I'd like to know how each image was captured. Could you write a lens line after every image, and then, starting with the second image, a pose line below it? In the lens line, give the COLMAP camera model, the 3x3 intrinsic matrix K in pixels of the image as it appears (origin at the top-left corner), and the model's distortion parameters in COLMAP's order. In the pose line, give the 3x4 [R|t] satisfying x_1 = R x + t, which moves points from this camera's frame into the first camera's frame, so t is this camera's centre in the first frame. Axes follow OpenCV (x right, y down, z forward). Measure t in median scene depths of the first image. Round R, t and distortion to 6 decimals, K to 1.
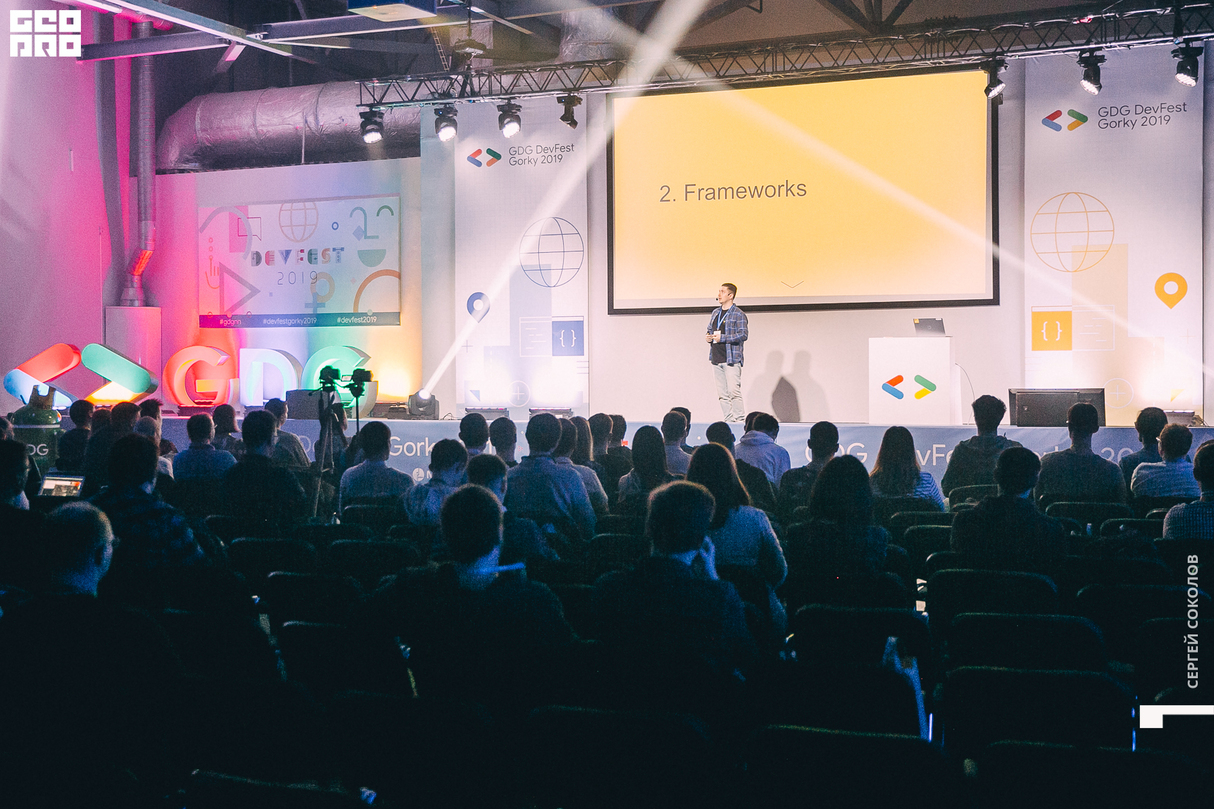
lens RADIAL K [[1630.0, 0, 606.5], [0, 1630.0, 405.1], [0, 0, 1]] dist [0.045240, 0.000000]
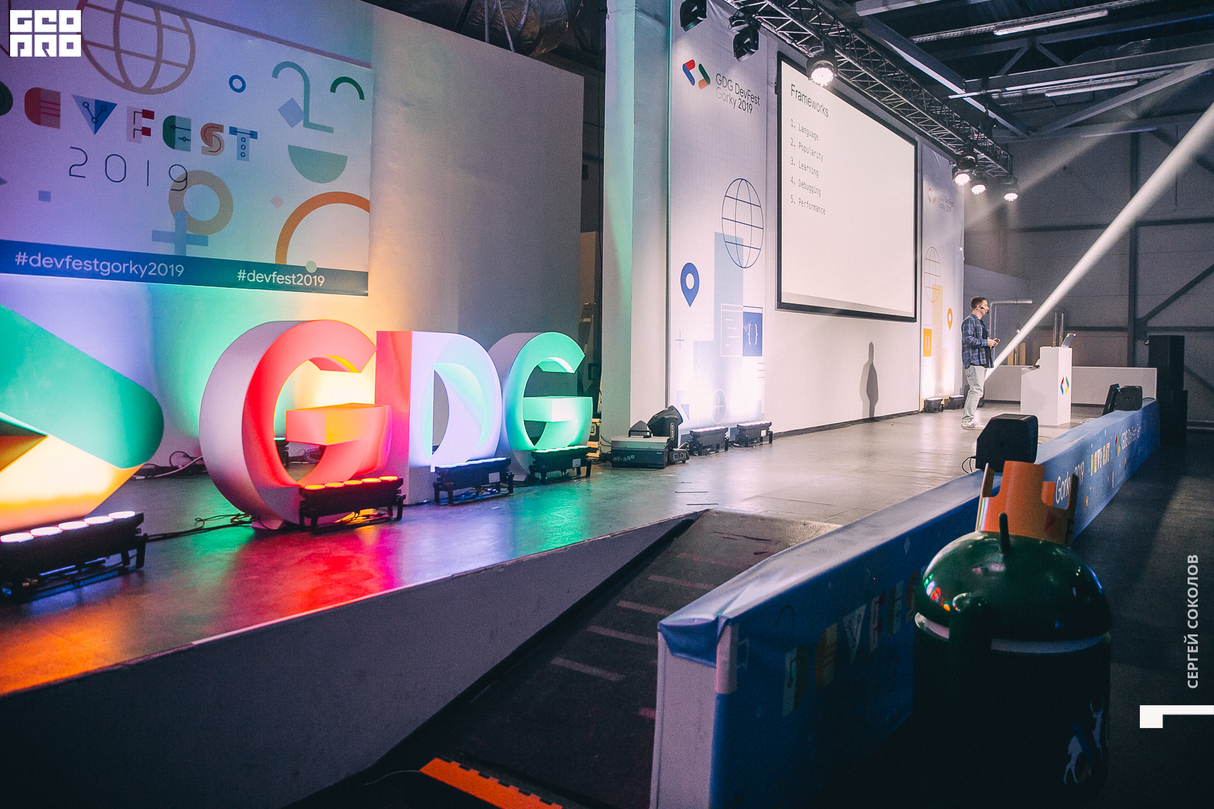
lens RADIAL K [[879.0, 0, 607.4], [0, 879.0, 396.5], [0, 0, 1]] dist [-0.055318, 0.004465]
pose [[0.219105, -0.035610, 0.975051, -0.403321], [0.019110, 0.999299, 0.032201, -0.022016], [-0.975514, 0.011578, 0.219632, 0.844317]]
